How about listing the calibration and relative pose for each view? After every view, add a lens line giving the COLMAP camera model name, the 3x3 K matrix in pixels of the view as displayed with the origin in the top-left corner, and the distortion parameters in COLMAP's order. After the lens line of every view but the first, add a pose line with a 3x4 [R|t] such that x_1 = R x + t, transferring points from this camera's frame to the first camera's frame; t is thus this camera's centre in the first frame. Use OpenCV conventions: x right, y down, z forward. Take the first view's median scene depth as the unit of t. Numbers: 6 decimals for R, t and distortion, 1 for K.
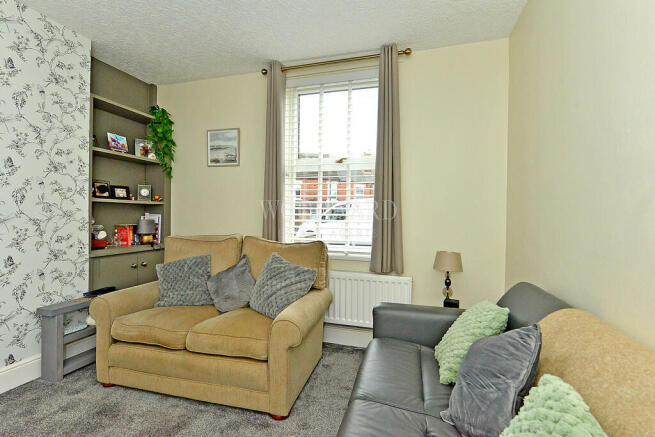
lens RADIAL K [[309.7, 0, 327.0], [0, 309.7, 215.3], [0, 0, 1]] dist [-0.002801, -0.002398]
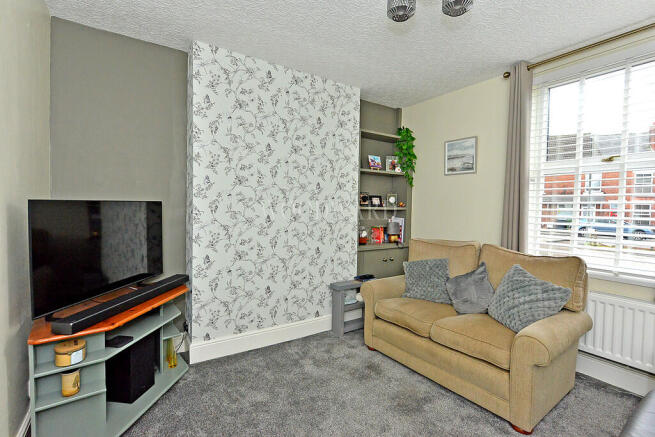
lens RADIAL K [[309.7, 0, 327.9], [0, 309.7, 215.5], [0, 0, 1]] dist [-0.002801, -0.002398]
pose [[0.770421, 0.021544, -0.637172, -0.009507], [-0.009504, 0.999706, 0.022311, -0.048502], [0.637465, -0.011133, 0.770399, -0.127543]]
